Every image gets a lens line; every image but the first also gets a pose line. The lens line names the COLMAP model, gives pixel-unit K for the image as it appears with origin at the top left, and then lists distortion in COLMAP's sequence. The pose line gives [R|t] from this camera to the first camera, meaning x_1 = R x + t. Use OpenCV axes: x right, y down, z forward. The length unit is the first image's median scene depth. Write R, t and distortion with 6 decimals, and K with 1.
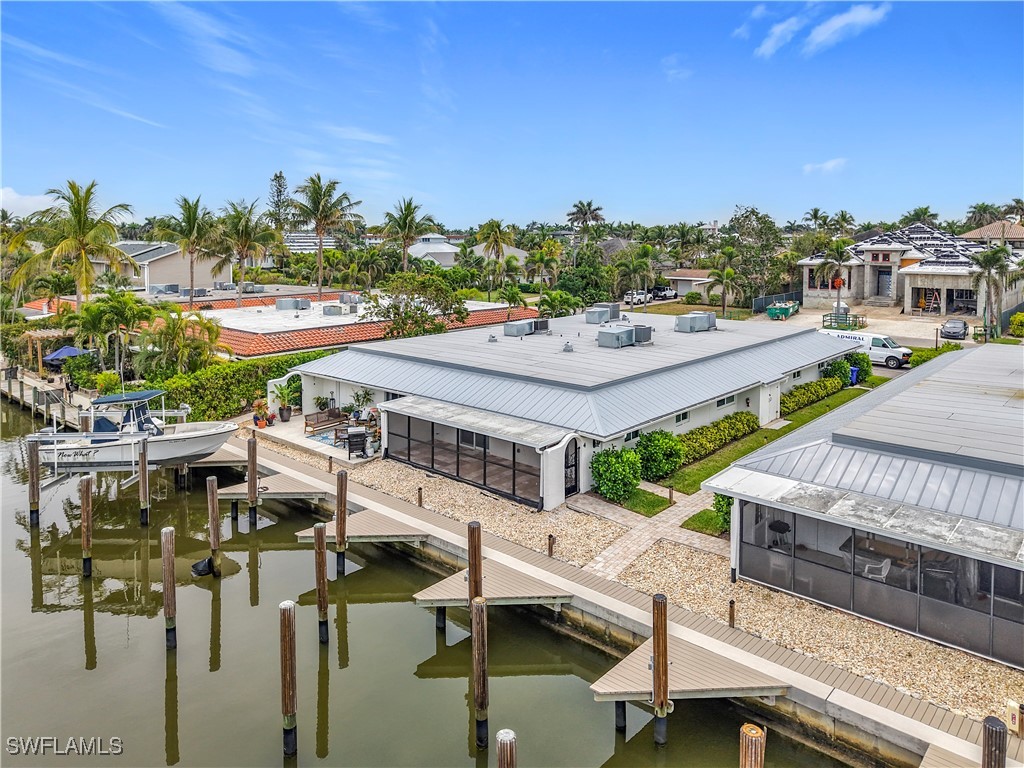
lens RADIAL K [[718.3, 0, 509.4], [0, 718.3, 272.0], [0, 0, 1]] dist [0.060958, -0.101487]
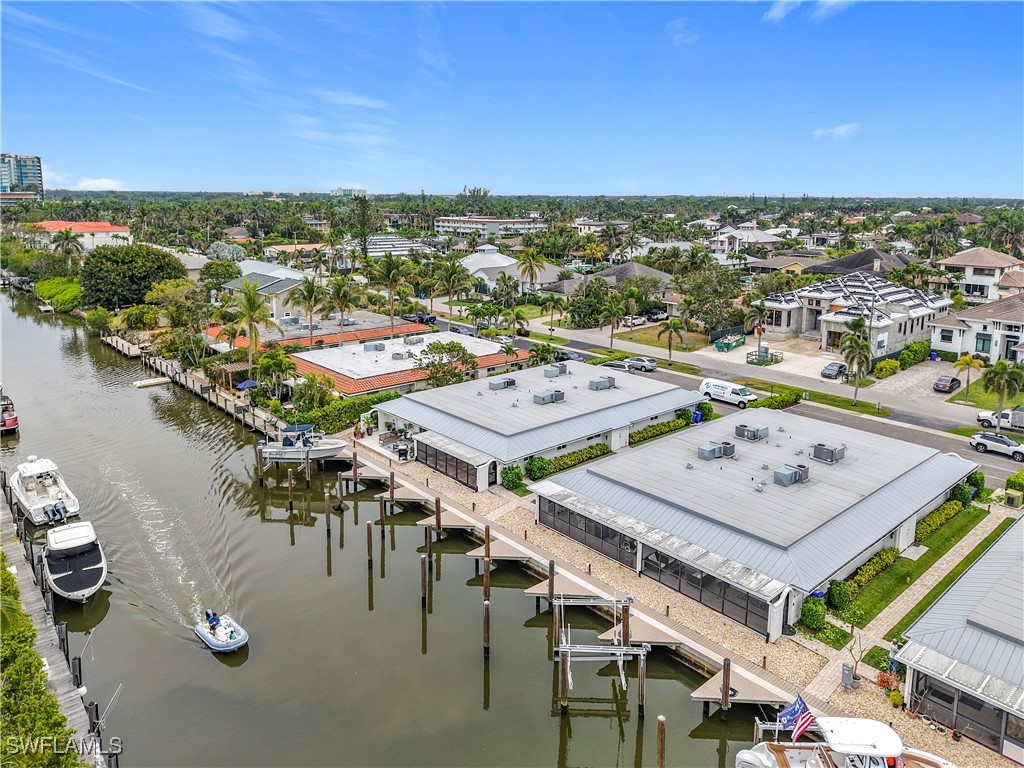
lens RADIAL K [[702.9, 0, 514.3], [0, 702.9, 338.8], [0, 0, 1]] dist [0.052987, -0.091556]
pose [[0.994415, 0.030571, -0.101013, 0.339581], [-0.015219, 0.988662, 0.149387, -0.444698], [0.104435, -0.147016, 0.983606, -1.024823]]
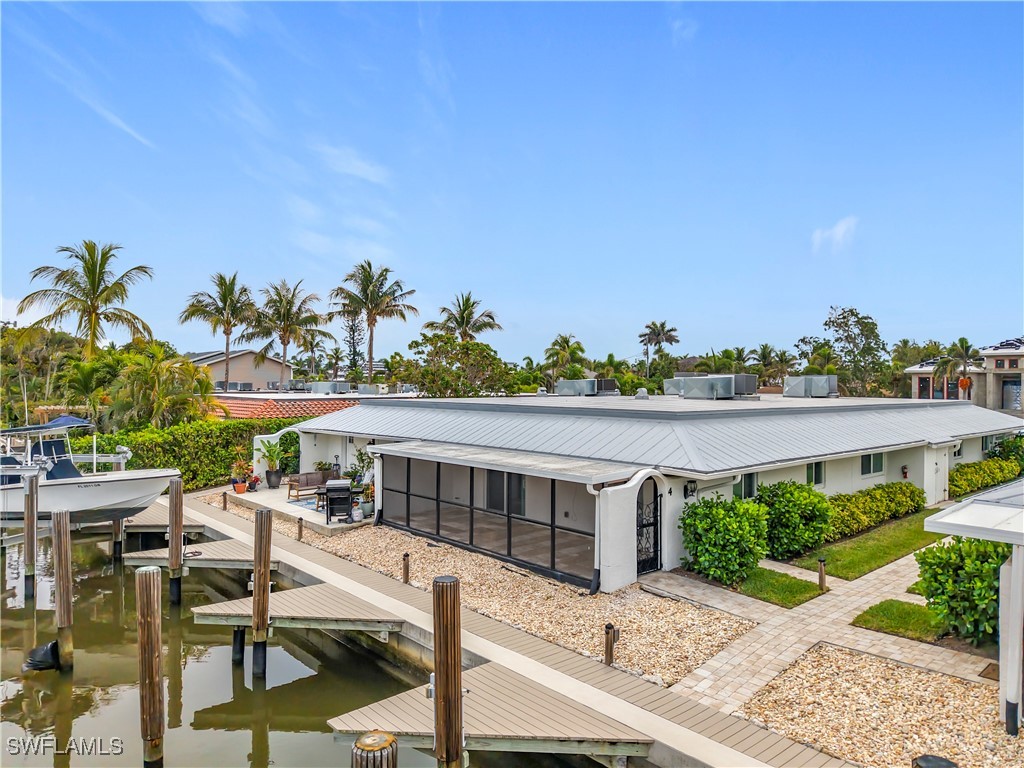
lens RADIAL K [[682.4, 0, 508.5], [0, 682.4, 391.1], [0, 0, 1]] dist [0.029199, -0.033502]
pose [[0.994031, 0.008286, -0.108778, 0.029111], [-0.012754, 0.999101, -0.040441, 0.170531], [0.108345, 0.041587, 0.993243, 0.384337]]
